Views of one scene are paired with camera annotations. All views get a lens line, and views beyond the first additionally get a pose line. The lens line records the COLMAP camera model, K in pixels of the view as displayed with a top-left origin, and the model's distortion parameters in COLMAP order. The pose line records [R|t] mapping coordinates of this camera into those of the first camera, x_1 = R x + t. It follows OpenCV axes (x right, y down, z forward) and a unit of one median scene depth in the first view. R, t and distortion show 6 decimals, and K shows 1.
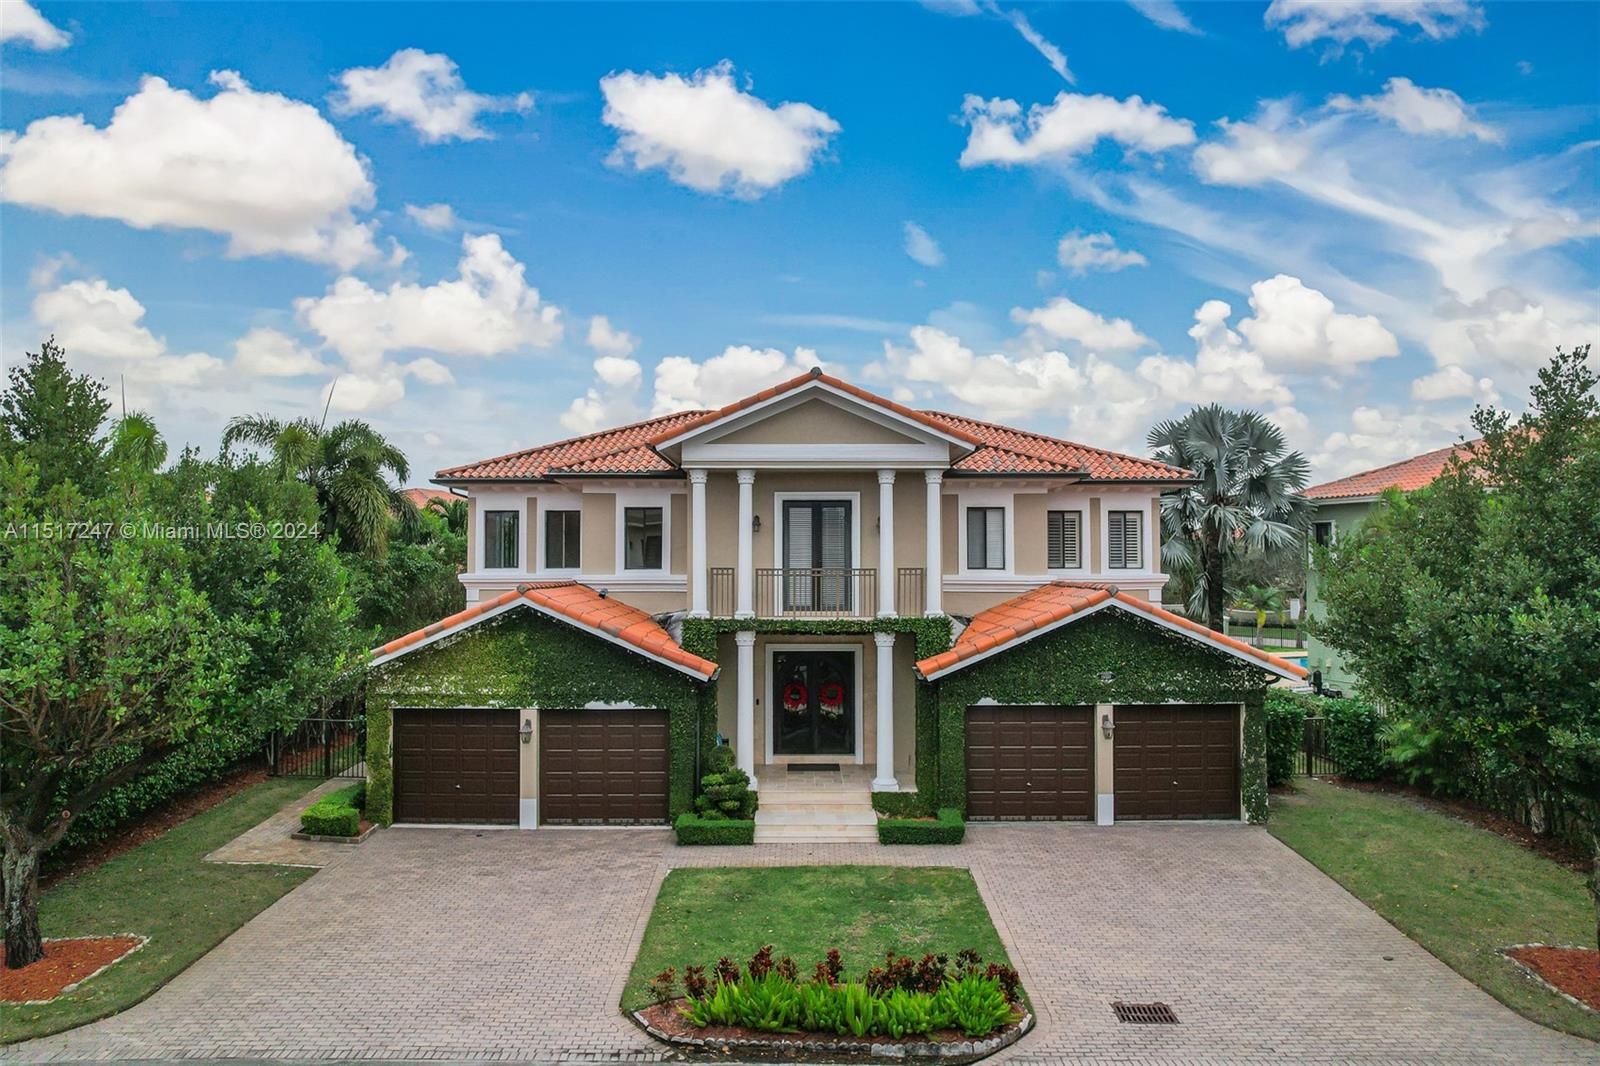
lens RADIAL K [[1025.2, 0, 803.4], [0, 1025.2, 508.9], [0, 0, 1]] dist [-0.073416, 0.072254]
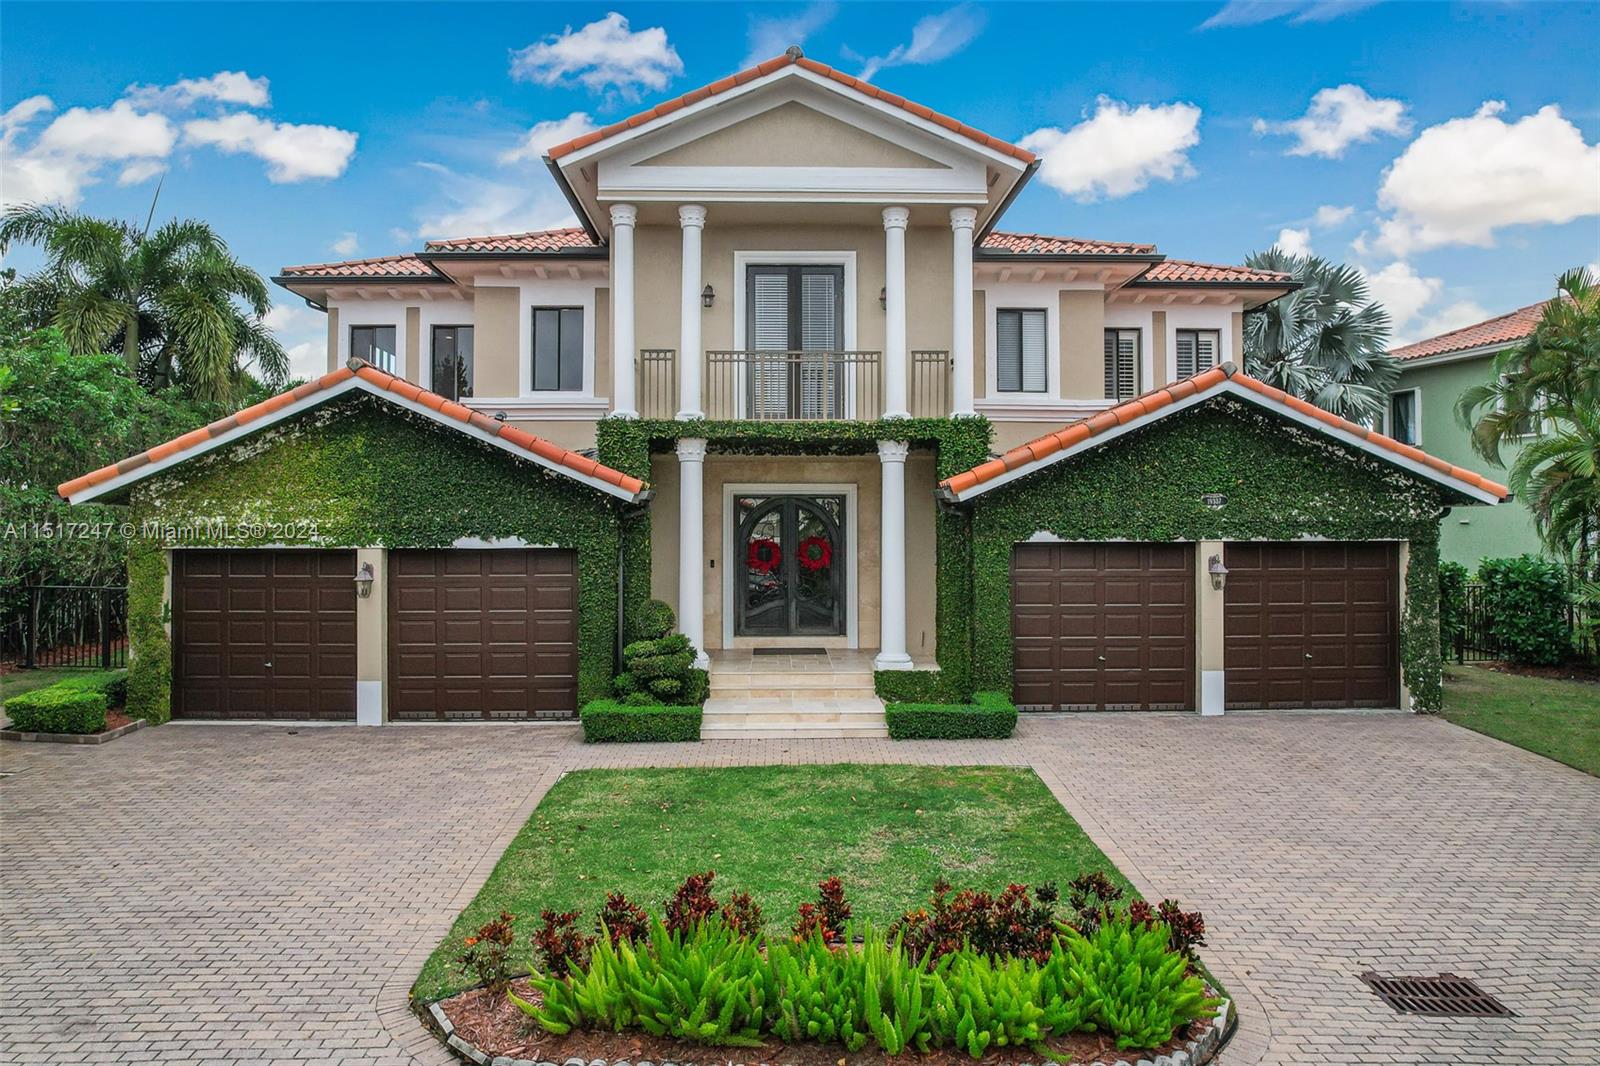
lens RADIAL K [[1025.2, 0, 803.4], [0, 1025.2, 508.9], [0, 0, 1]] dist [-0.073416, 0.072254]
pose [[0.999664, -0.000199, 0.025918, 0.001132], [-0.000487, 0.999649, 0.026470, 0.152933], [-0.025914, -0.026474, 0.999314, 0.320339]]
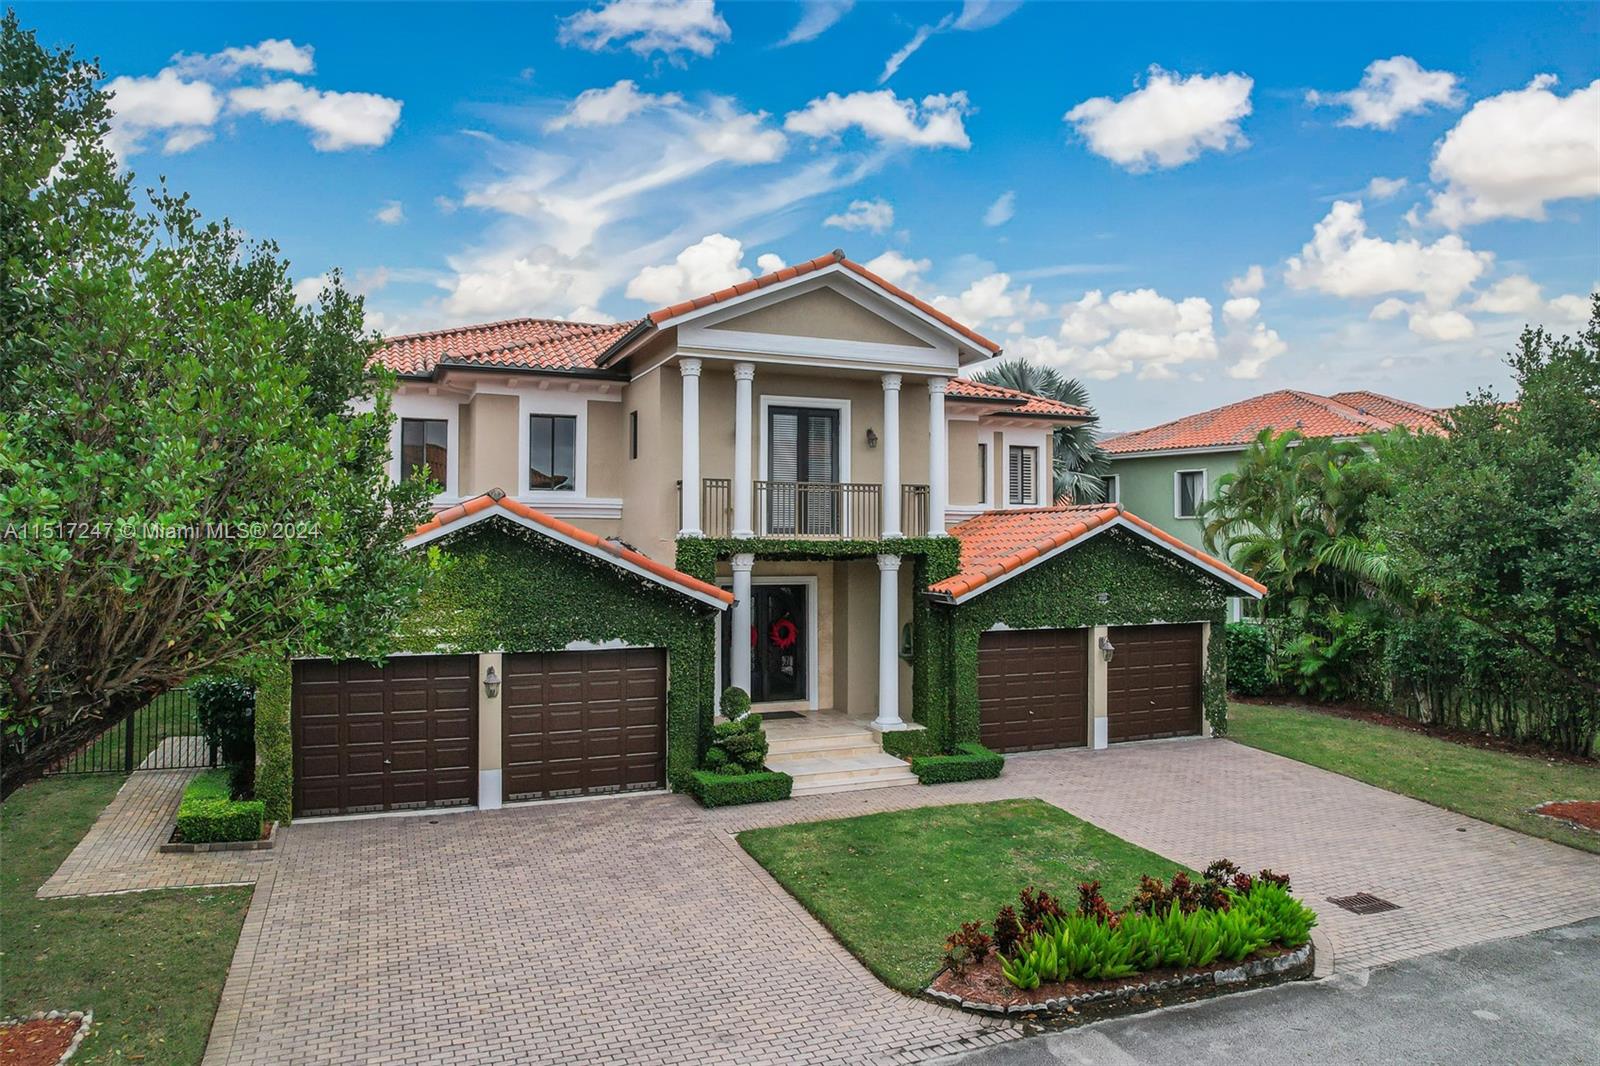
lens RADIAL K [[1038.3, 0, 799.3], [0, 1038.3, 514.4], [0, 0, 1]] dist [-0.079282, 0.060138]
pose [[0.923350, 0.013177, 0.383734, -0.356777], [-0.020746, 0.999663, 0.015591, 0.075268], [-0.383399, -0.022357, 0.923312, 0.197142]]
